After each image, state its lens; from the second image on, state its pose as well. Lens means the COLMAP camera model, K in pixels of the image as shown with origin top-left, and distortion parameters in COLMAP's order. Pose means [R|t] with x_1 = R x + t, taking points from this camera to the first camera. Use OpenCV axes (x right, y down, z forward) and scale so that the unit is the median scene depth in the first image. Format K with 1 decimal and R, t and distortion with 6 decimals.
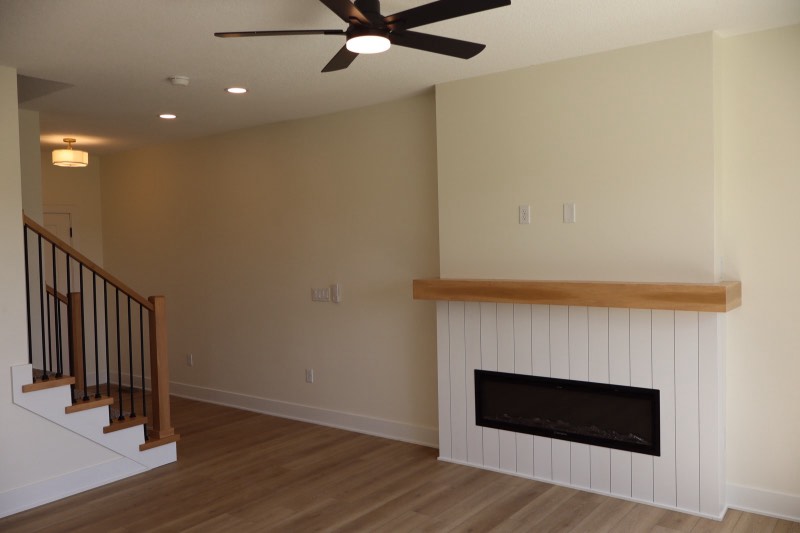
lens RADIAL K [[691.1, 0, 400.2], [0, 691.1, 265.8], [0, 0, 1]] dist [-0.006797, 0.014532]
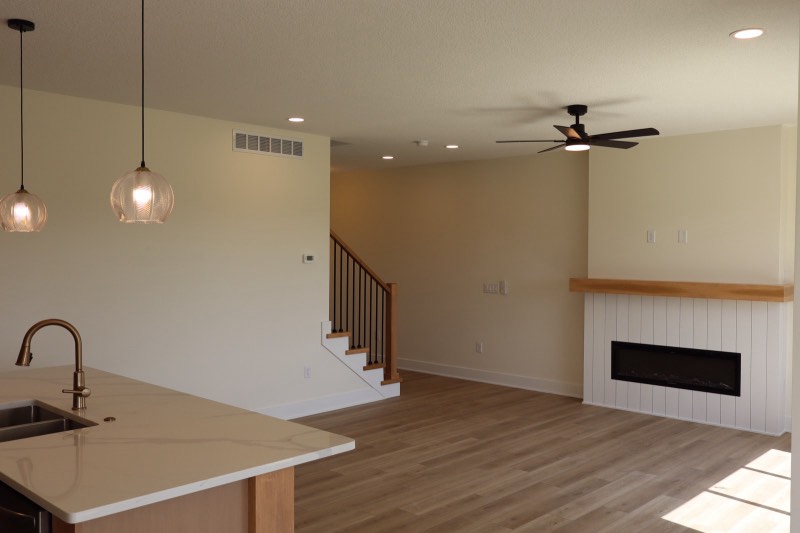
lens RADIAL K [[726.0, 0, 399.5], [0, 726.0, 267.3], [0, 0, 1]] dist [0.011208, 0.000000]
pose [[0.992525, 0.032805, -0.117546, -0.172236], [-0.033694, 0.999417, -0.005582, 0.019598], [0.117294, 0.009501, 0.993052, -0.619089]]
